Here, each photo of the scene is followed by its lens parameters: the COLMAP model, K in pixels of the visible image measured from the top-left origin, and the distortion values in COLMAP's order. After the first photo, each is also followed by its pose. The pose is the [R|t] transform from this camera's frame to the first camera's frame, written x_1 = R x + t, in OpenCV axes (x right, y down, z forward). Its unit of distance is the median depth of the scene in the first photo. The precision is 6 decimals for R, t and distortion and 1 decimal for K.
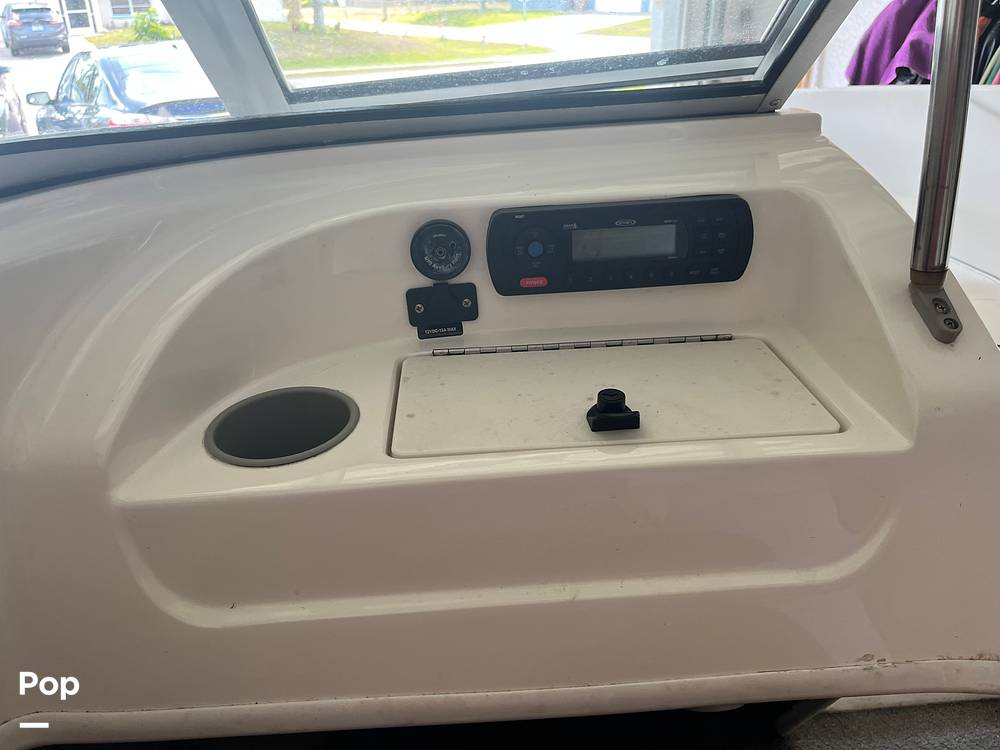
lens RADIAL K [[828.4, 0, 495.8], [0, 828.4, 359.5], [0, 0, 1]] dist [0.115240, -0.113255]
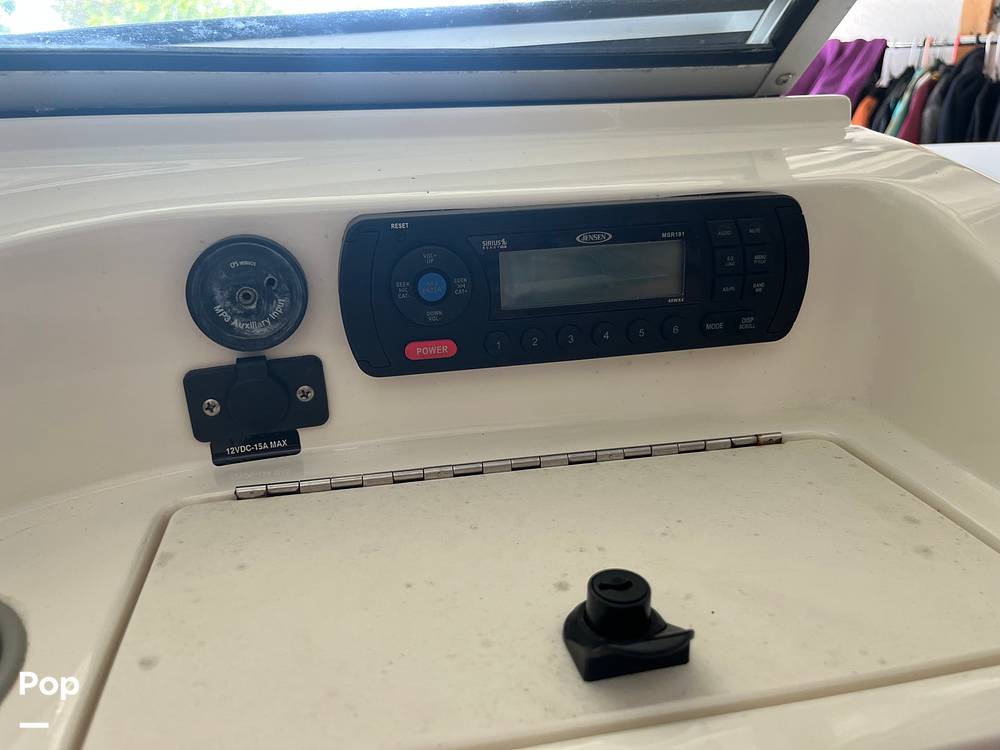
lens RADIAL K [[828.4, 0, 497.6], [0, 828.4, 371.5], [0, 0, 1]] dist [0.115240, -0.113255]
pose [[0.991161, -0.031069, 0.128977, 0.019035], [0.044312, 0.993888, -0.101108, -0.023251], [-0.125048, 0.105930, 0.986480, 0.466295]]
